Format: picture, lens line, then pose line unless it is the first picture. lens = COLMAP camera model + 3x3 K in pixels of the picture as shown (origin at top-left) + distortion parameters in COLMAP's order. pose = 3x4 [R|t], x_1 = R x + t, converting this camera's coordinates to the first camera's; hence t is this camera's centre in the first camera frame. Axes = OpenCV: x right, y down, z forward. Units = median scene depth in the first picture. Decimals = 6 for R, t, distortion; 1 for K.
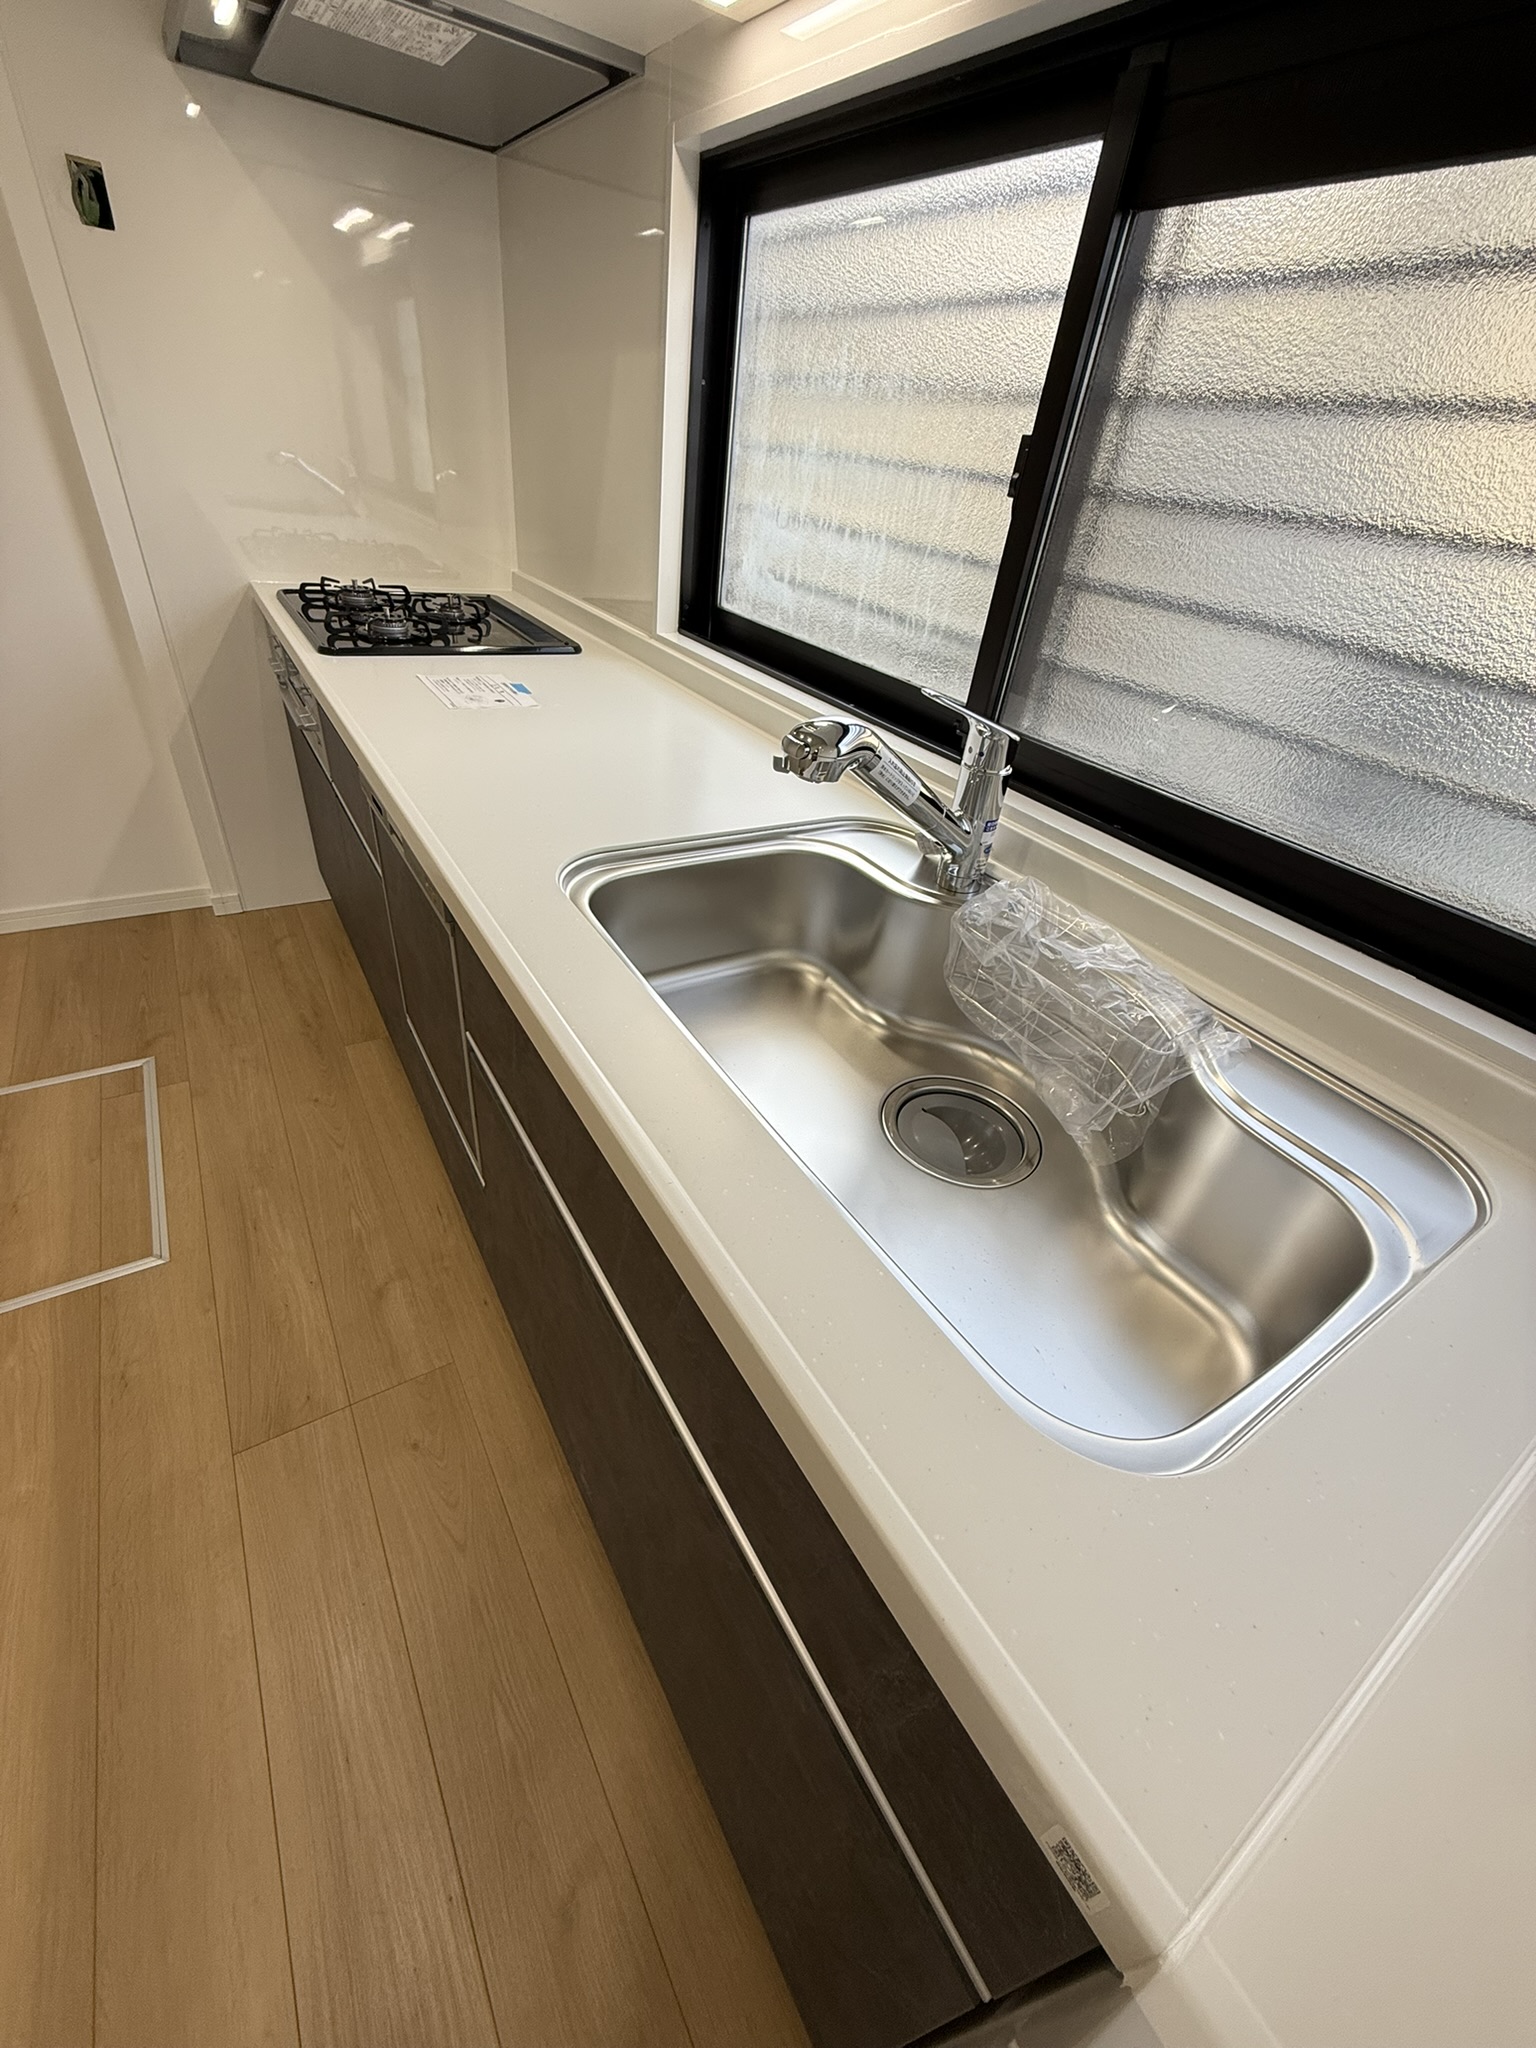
lens RADIAL K [[813.6, 0, 770.1], [0, 813.6, 1019.6], [0, 0, 1]] dist [-0.001352, 0.000311]
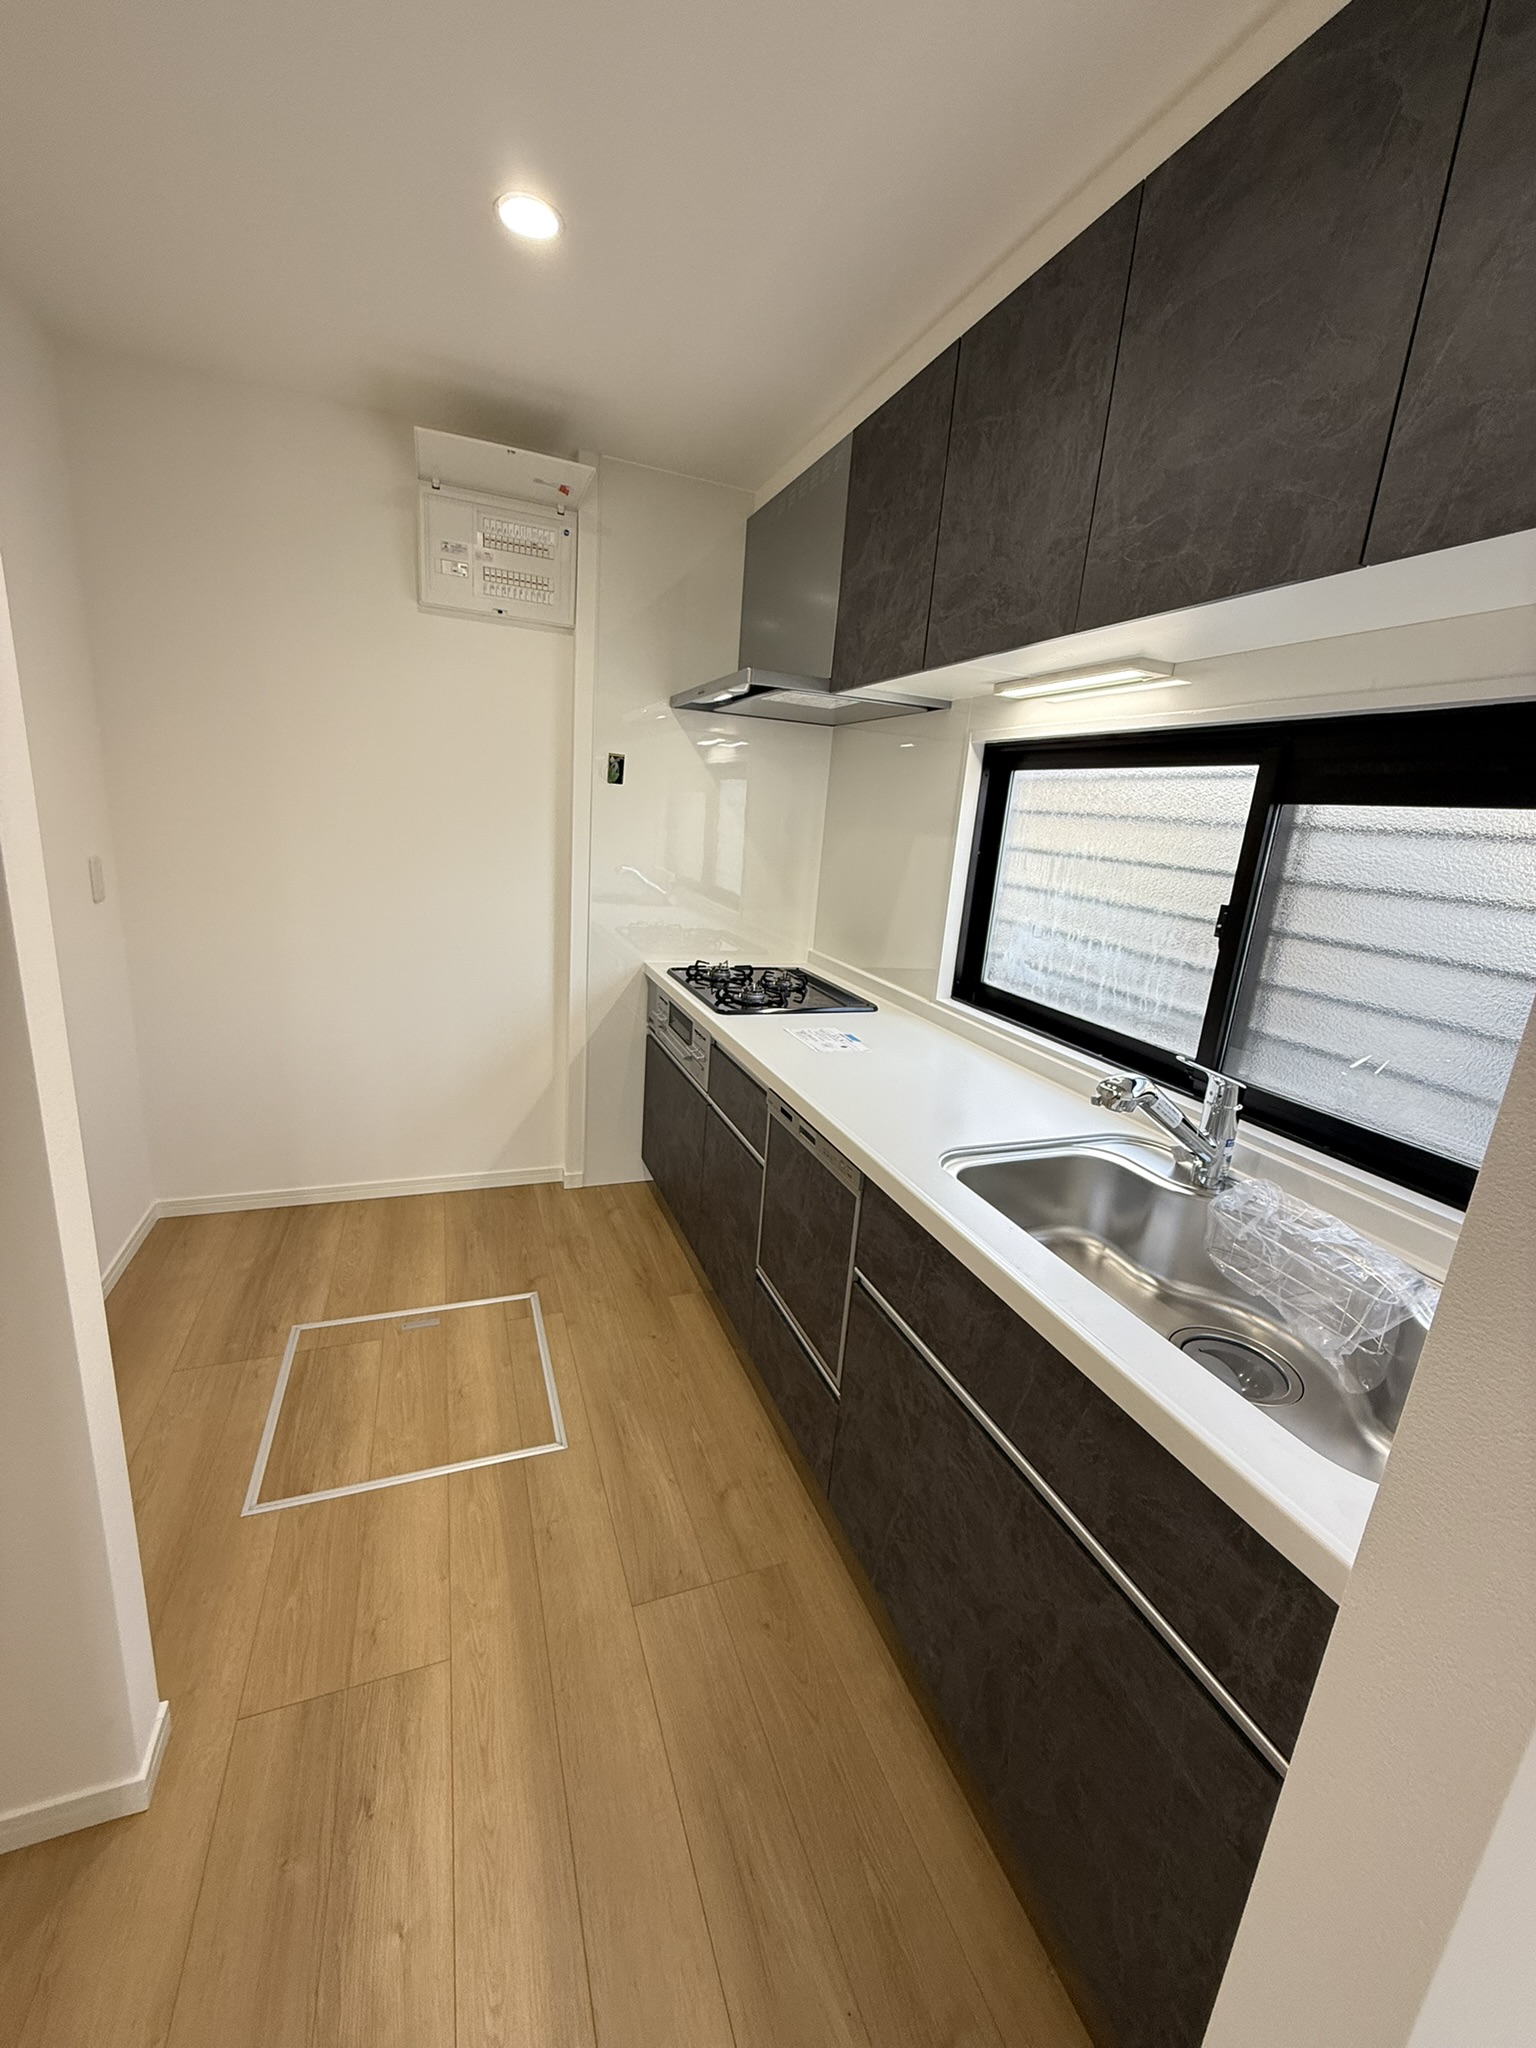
lens RADIAL K [[813.6, 0, 770.1], [0, 813.6, 1019.6], [0, 0, 1]] dist [-0.001352, 0.000311]
pose [[0.979598, 0.008850, -0.200771, -0.218360], [-0.081551, 0.930585, -0.356877, 0.127193], [0.183676, 0.365969, 0.912321, -0.499287]]
